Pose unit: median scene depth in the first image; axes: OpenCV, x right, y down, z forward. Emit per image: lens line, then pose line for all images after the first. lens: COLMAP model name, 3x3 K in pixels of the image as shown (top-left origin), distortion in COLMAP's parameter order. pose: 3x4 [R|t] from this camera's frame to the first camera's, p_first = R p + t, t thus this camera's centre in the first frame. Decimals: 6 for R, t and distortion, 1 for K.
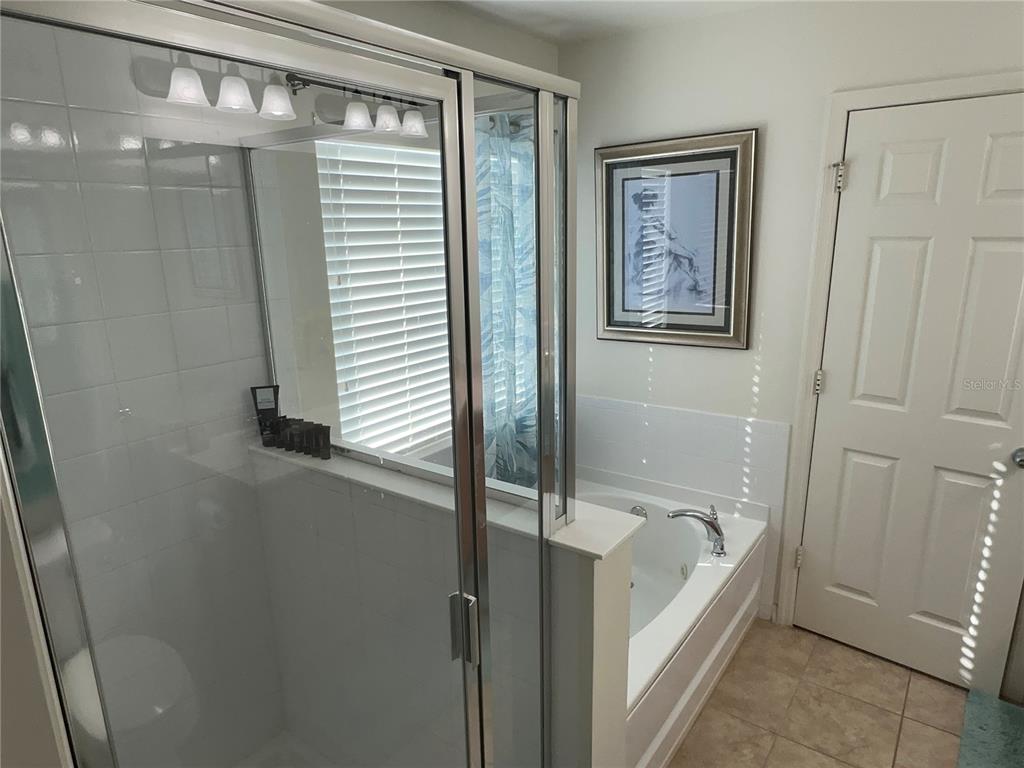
lens RADIAL K [[642.3, 0, 509.1], [0, 642.3, 385.5], [0, 0, 1]] dist [-0.005727, 0.004565]
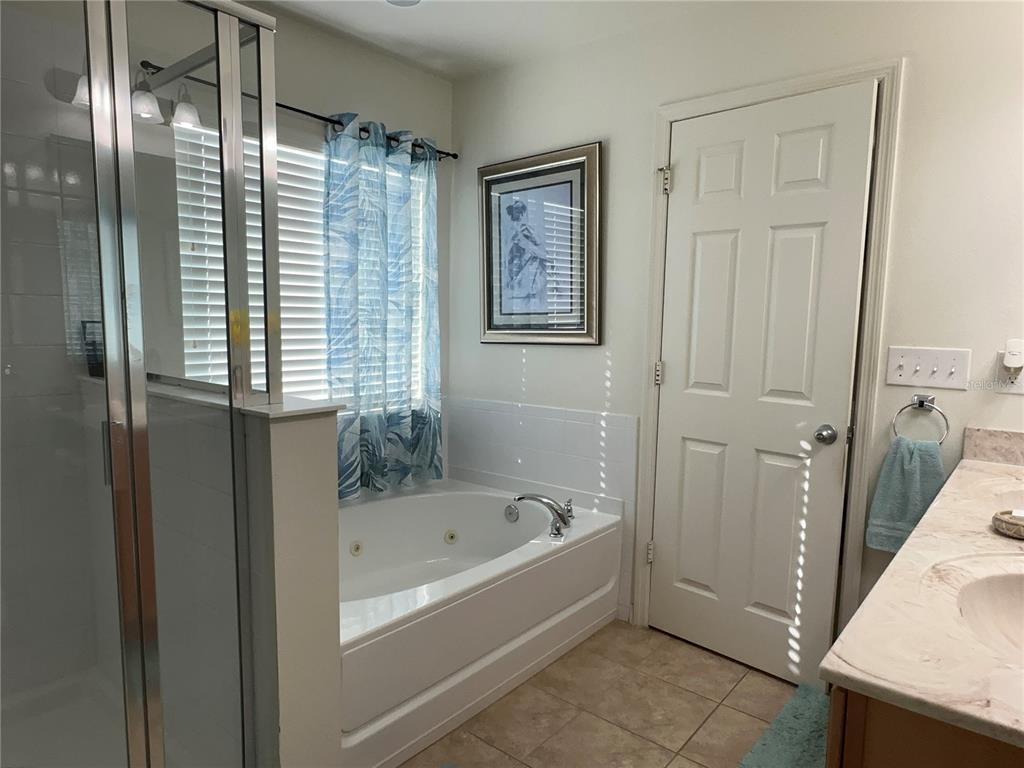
lens RADIAL K [[642.3, 0, 514.2], [0, 642.3, 391.0], [0, 0, 1]] dist [-0.005727, 0.004565]
pose [[0.997369, 0.040167, -0.060344, 0.316788], [-0.047787, 0.990275, -0.130658, 0.173428], [0.054509, 0.133198, 0.989589, -0.043781]]
